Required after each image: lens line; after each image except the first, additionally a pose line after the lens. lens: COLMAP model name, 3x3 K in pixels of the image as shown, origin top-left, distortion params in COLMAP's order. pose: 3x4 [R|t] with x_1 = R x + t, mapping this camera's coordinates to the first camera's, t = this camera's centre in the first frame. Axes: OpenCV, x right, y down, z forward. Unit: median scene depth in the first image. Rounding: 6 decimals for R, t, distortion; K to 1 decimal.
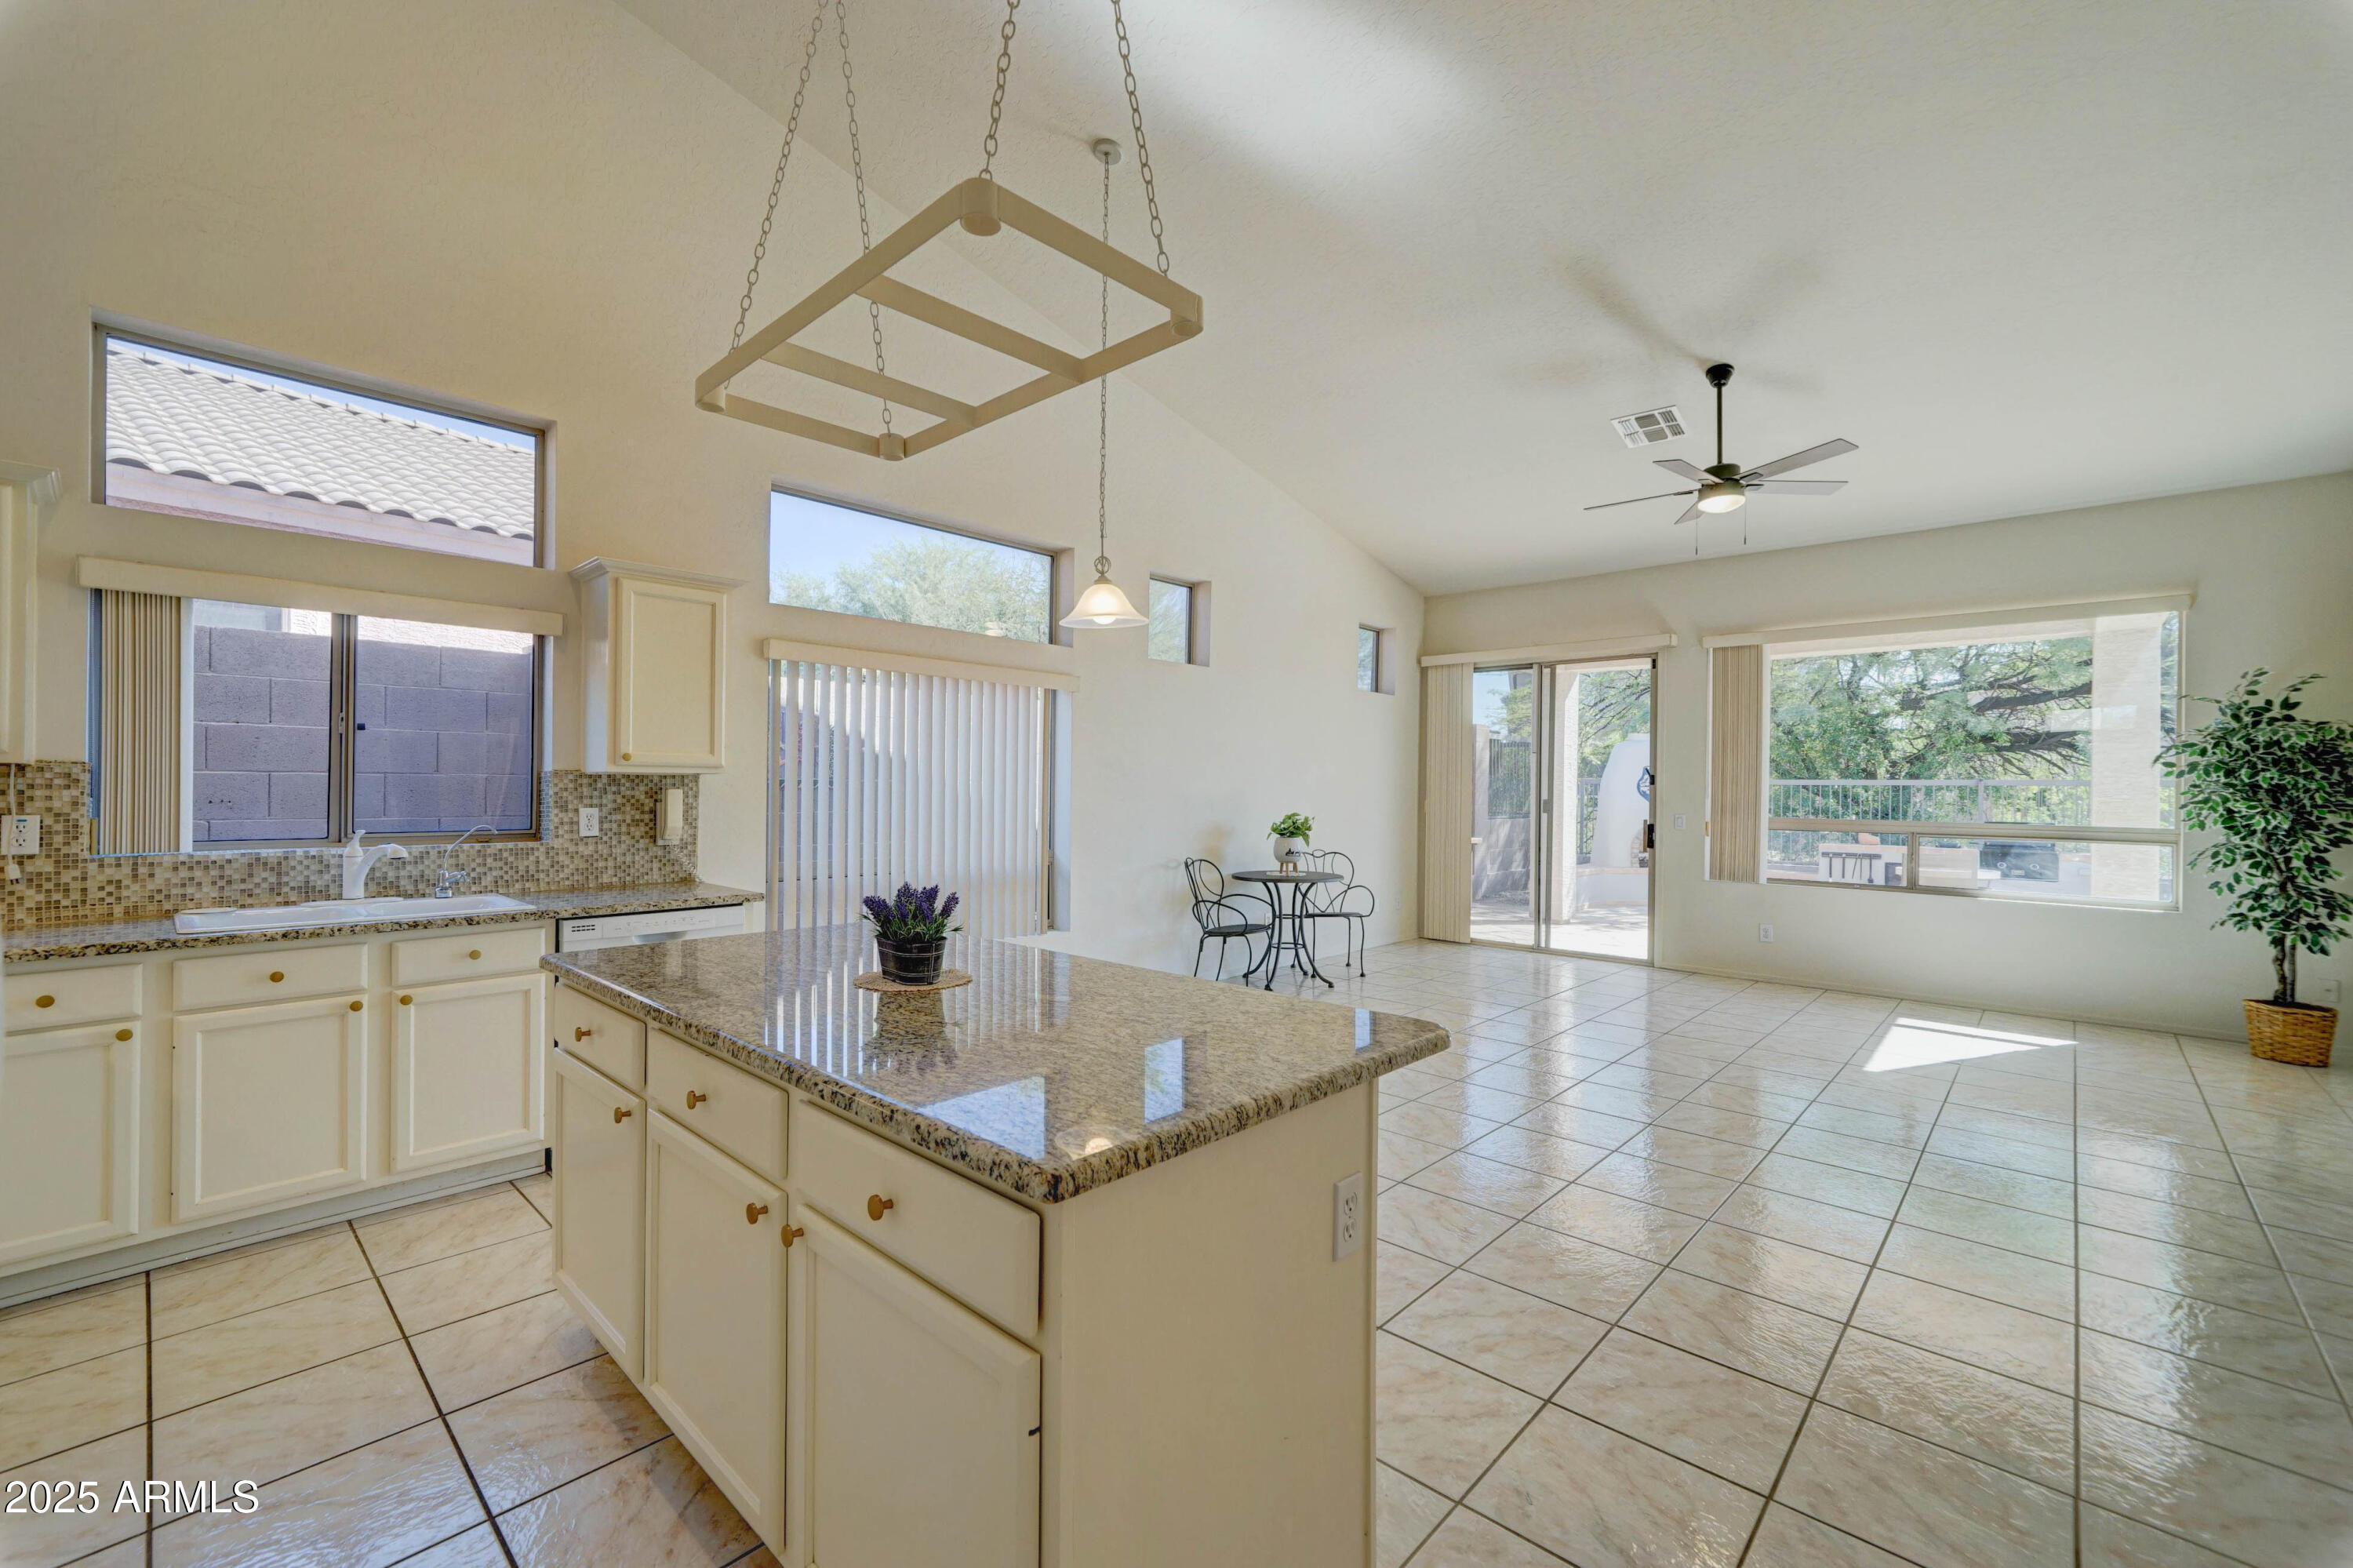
lens RADIAL K [[971.7, 0, 1176.5], [0, 971.7, 784.0], [0, 0, 1]] dist [0.017033, -0.000026]
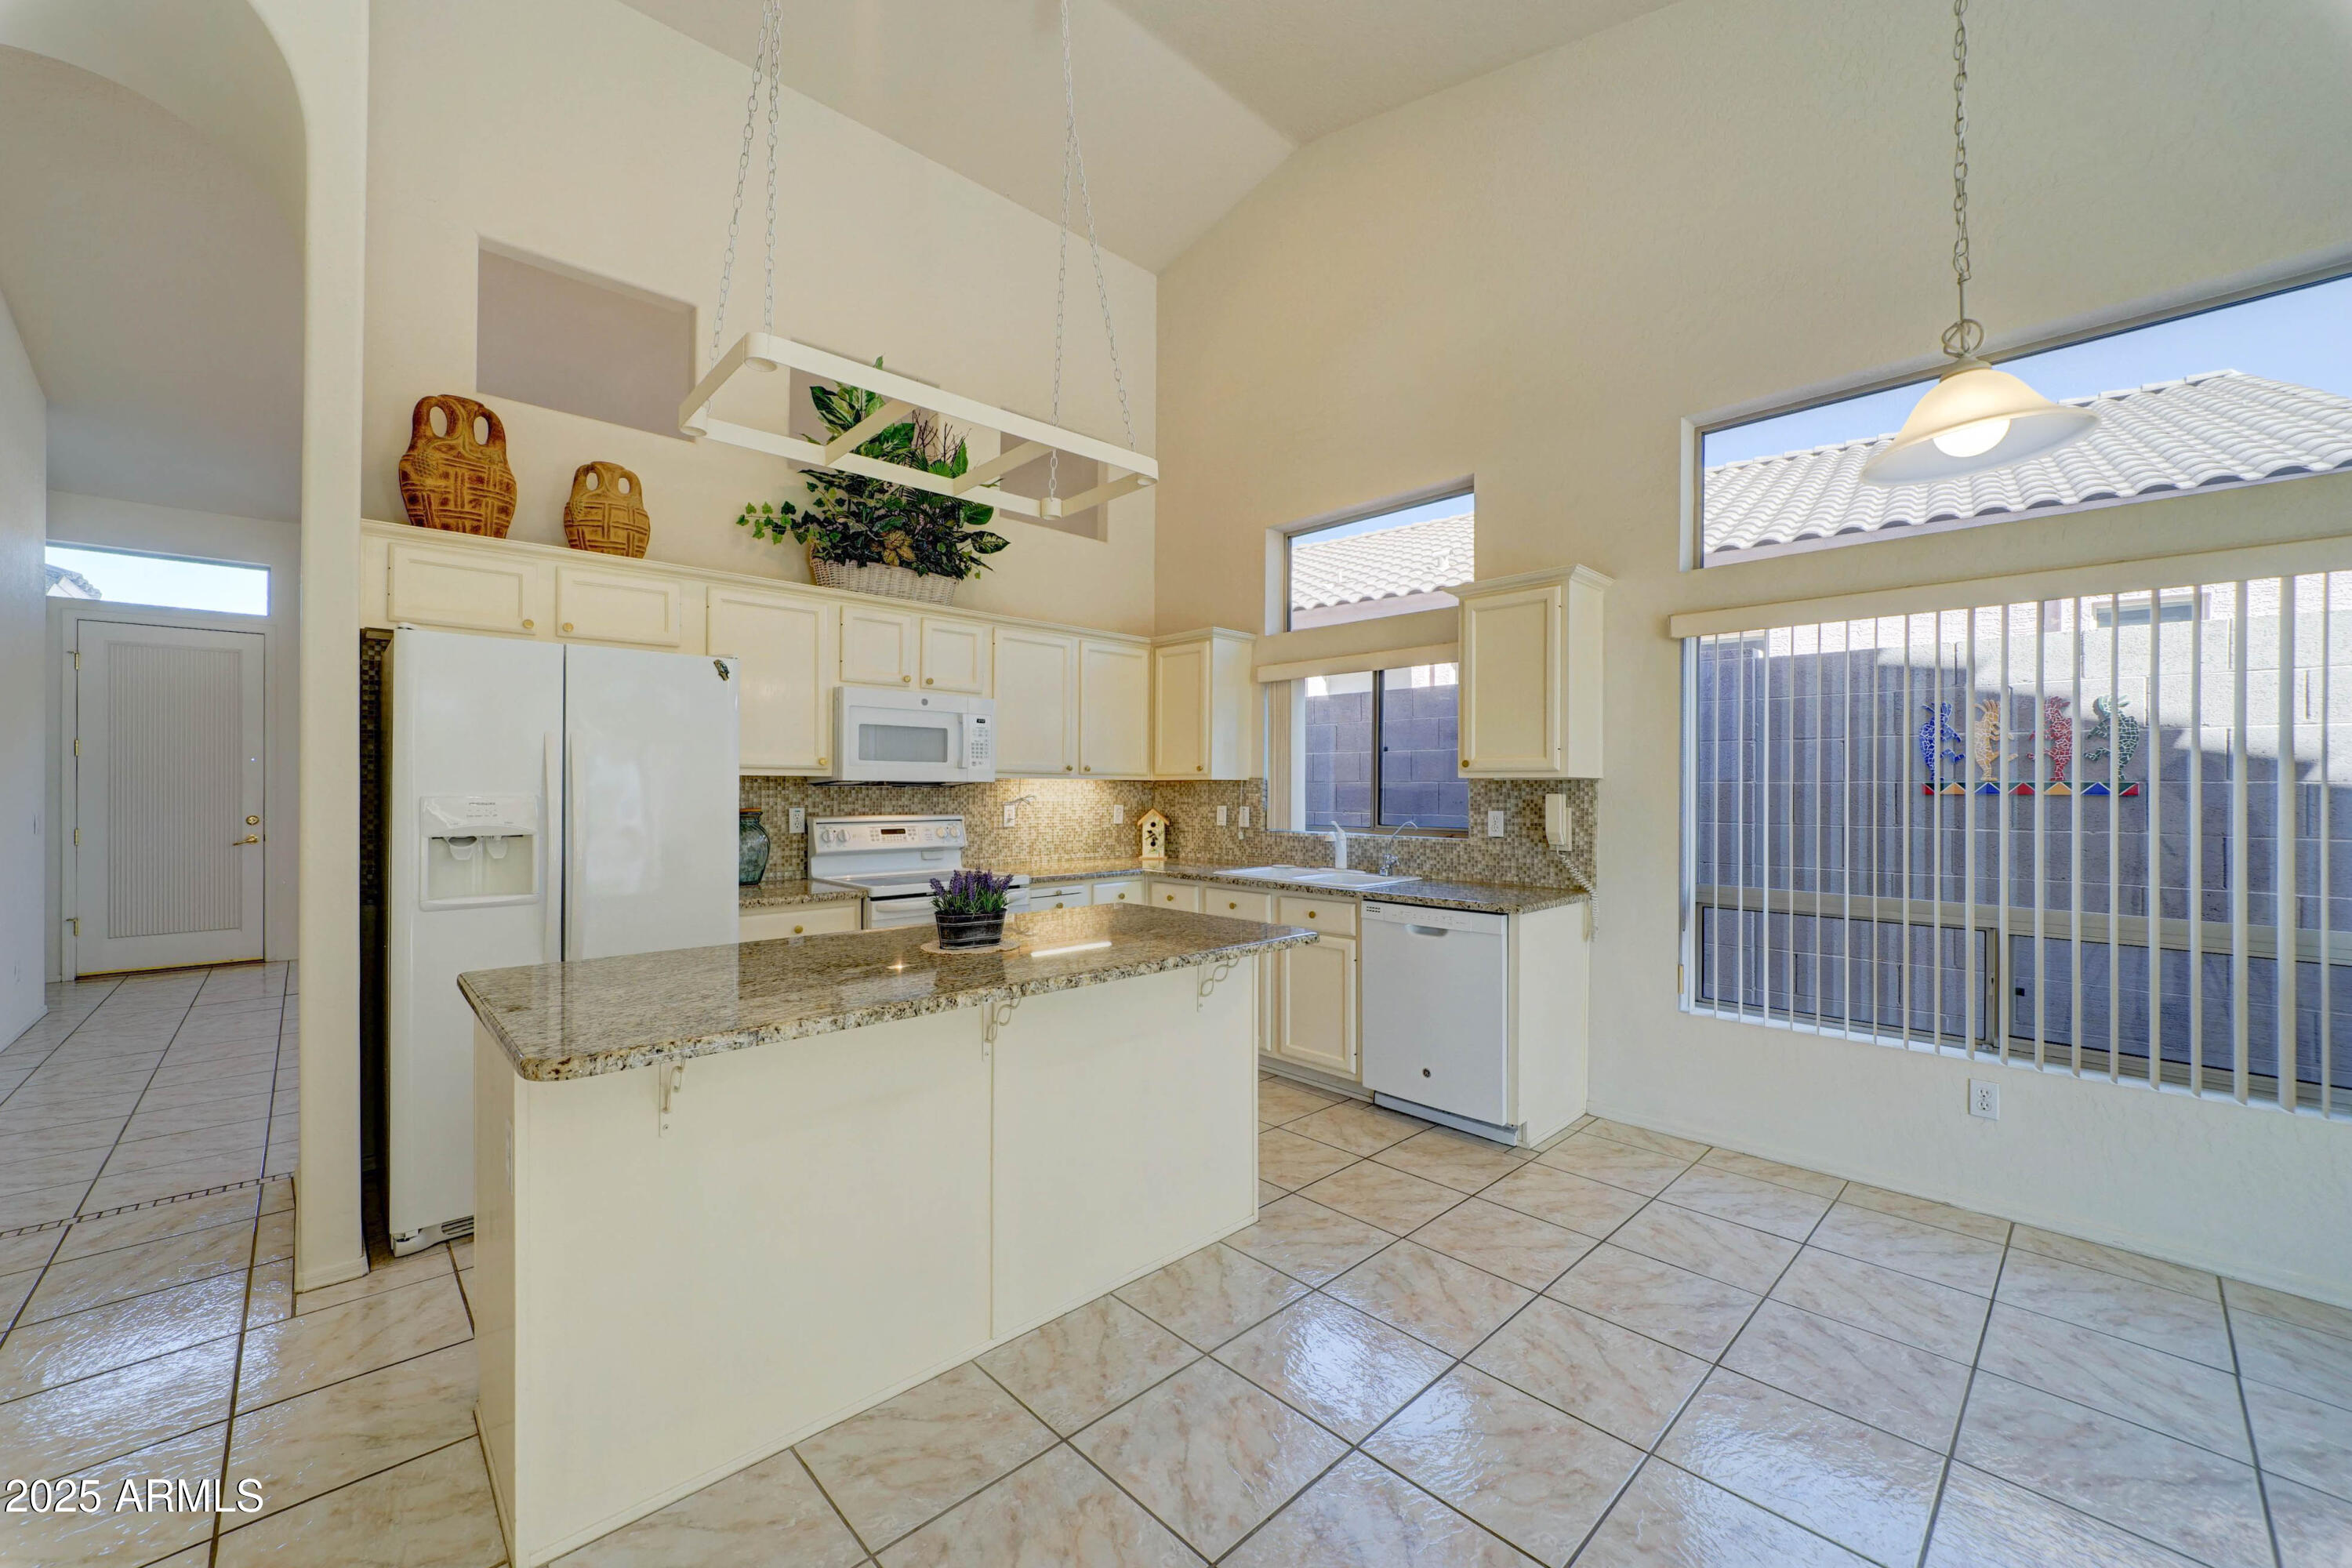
lens RADIAL K [[911.9, 0, 1163.6], [0, 911.9, 787.5], [0, 0, 1]] dist [-0.001628, 0.000087]
pose [[-0.061044, -0.010429, -0.998081, 0.469188], [-0.000136, 0.999945, -0.010440, 0.009515], [0.998135, -0.000502, -0.061042, 0.734533]]
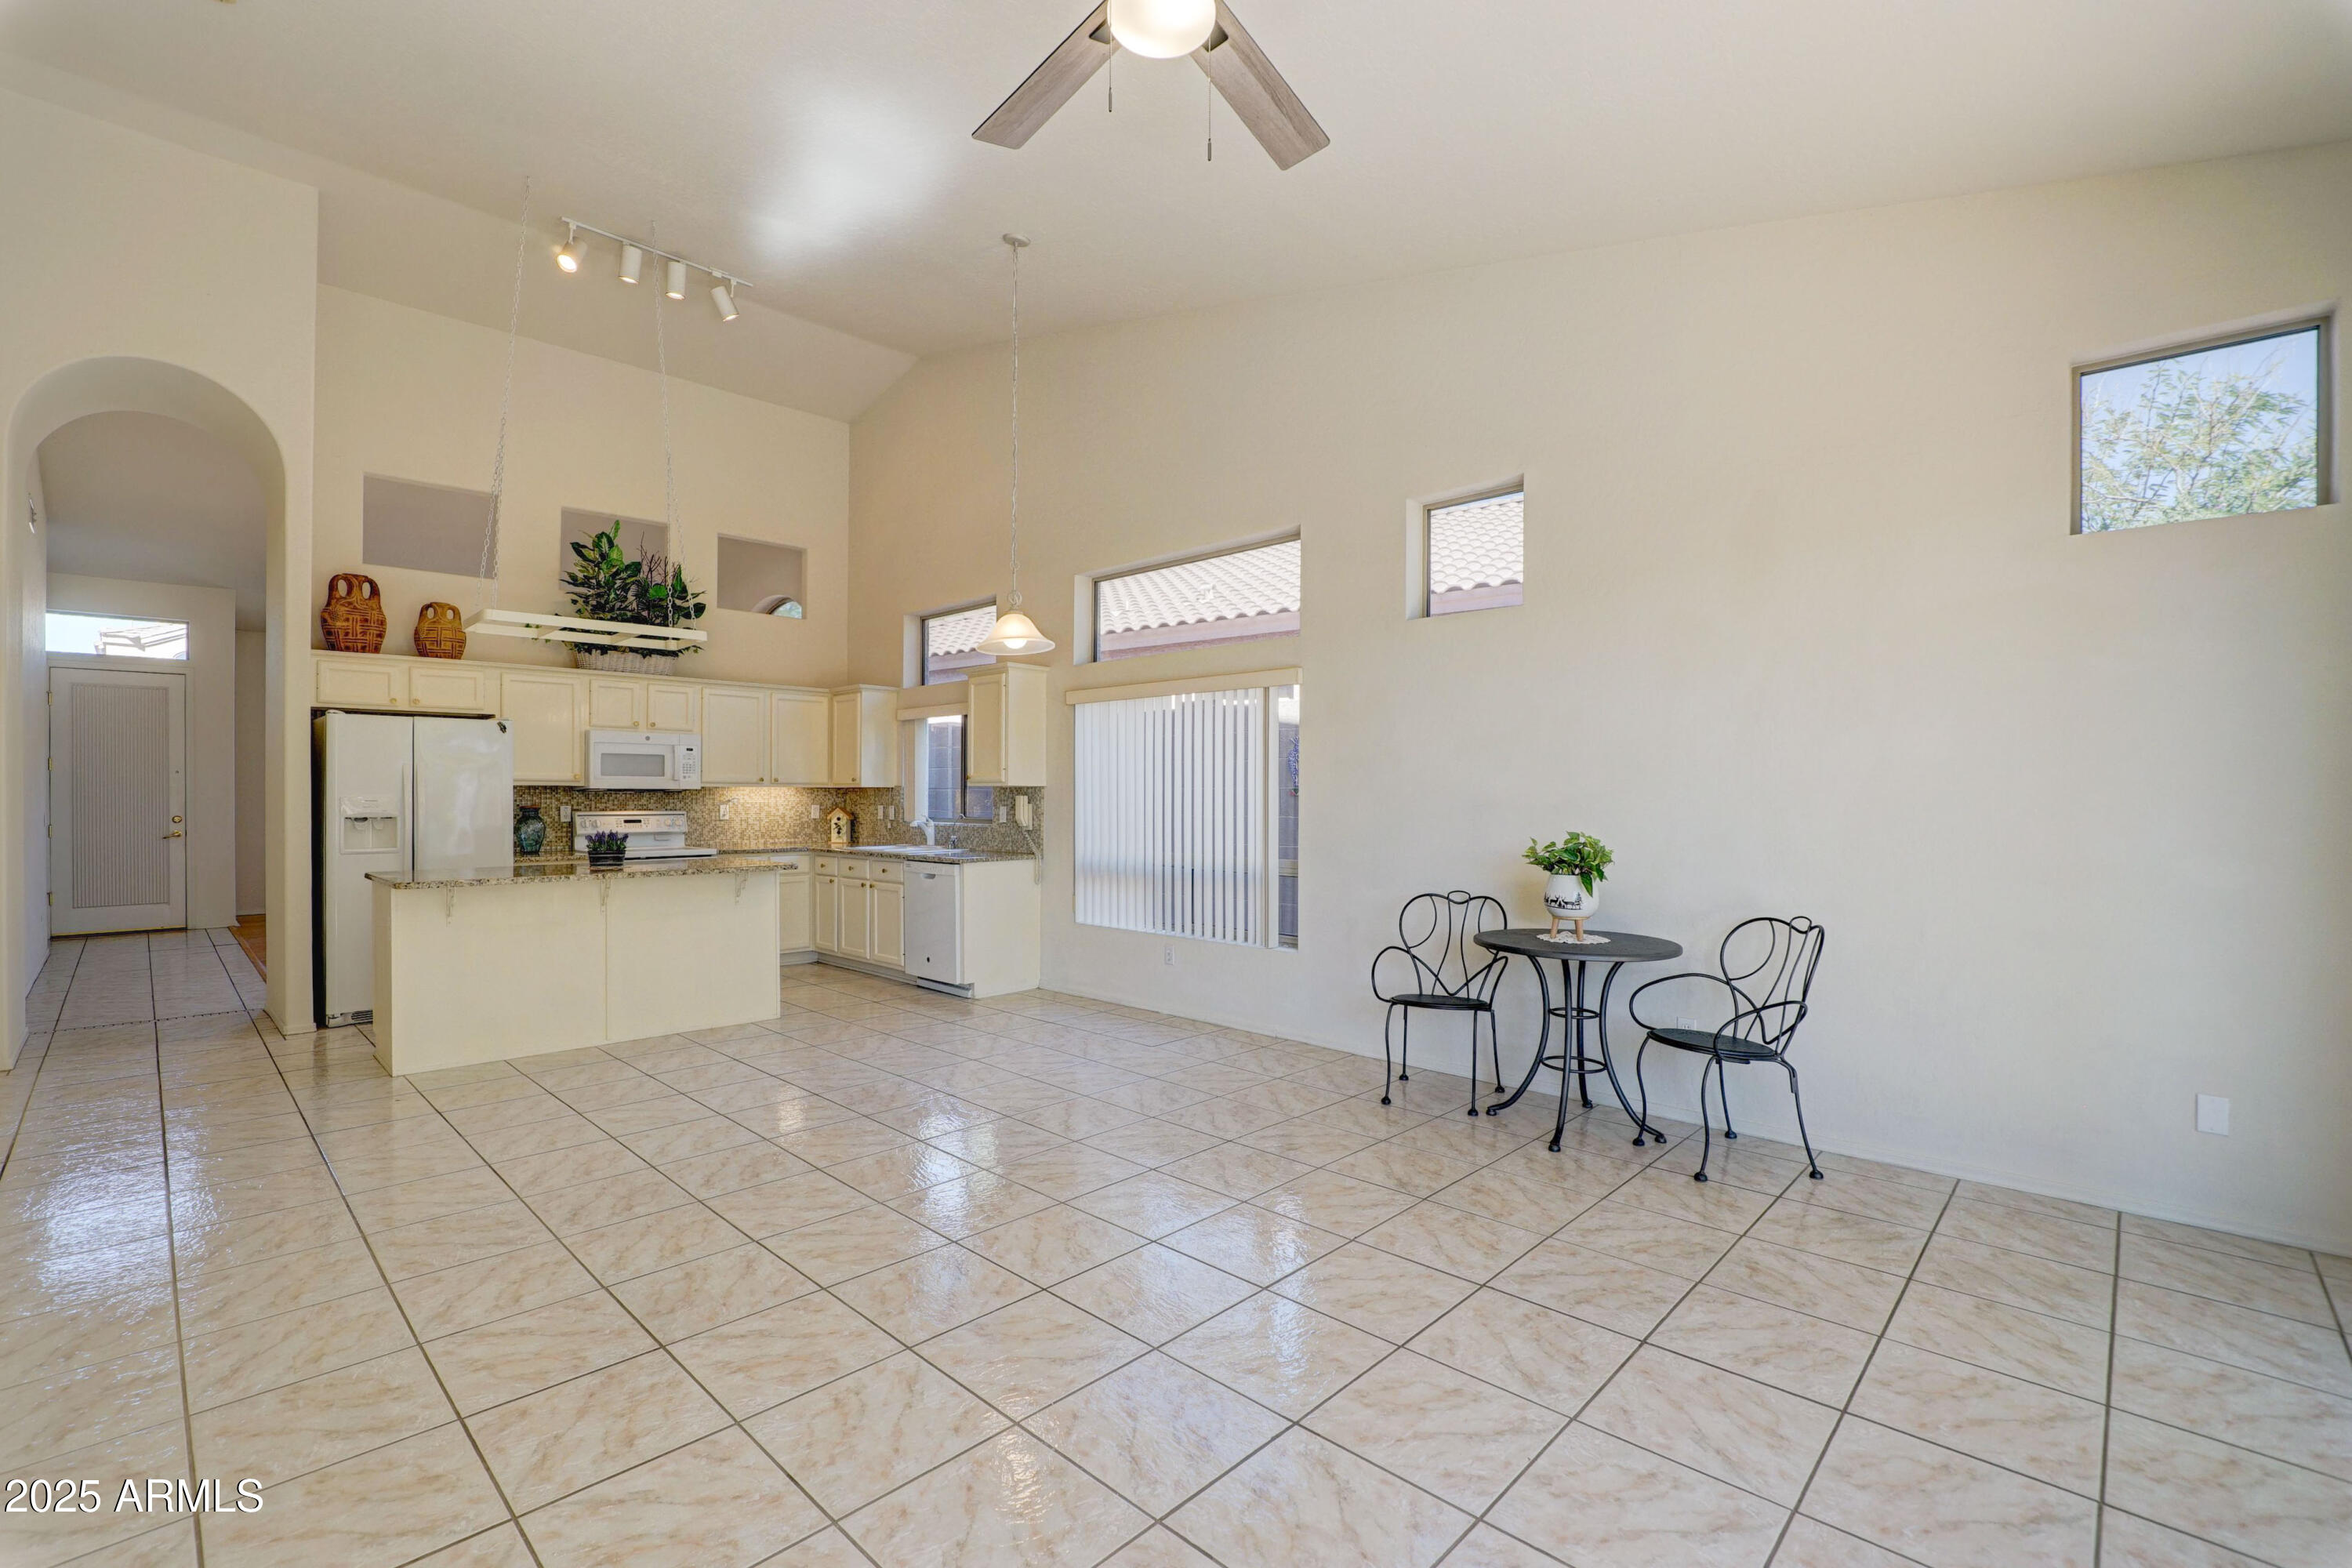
lens RADIAL K [[1015.1, 0, 1136.2], [0, 1015.1, 797.1], [0, 0, 1]] dist [-0.011321, -0.000060]
pose [[-0.032478, -0.007490, -0.999444, 1.295908], [0.002113, 0.999969, -0.007563, 0.023043], [0.999470, -0.002357, -0.032462, 1.381148]]
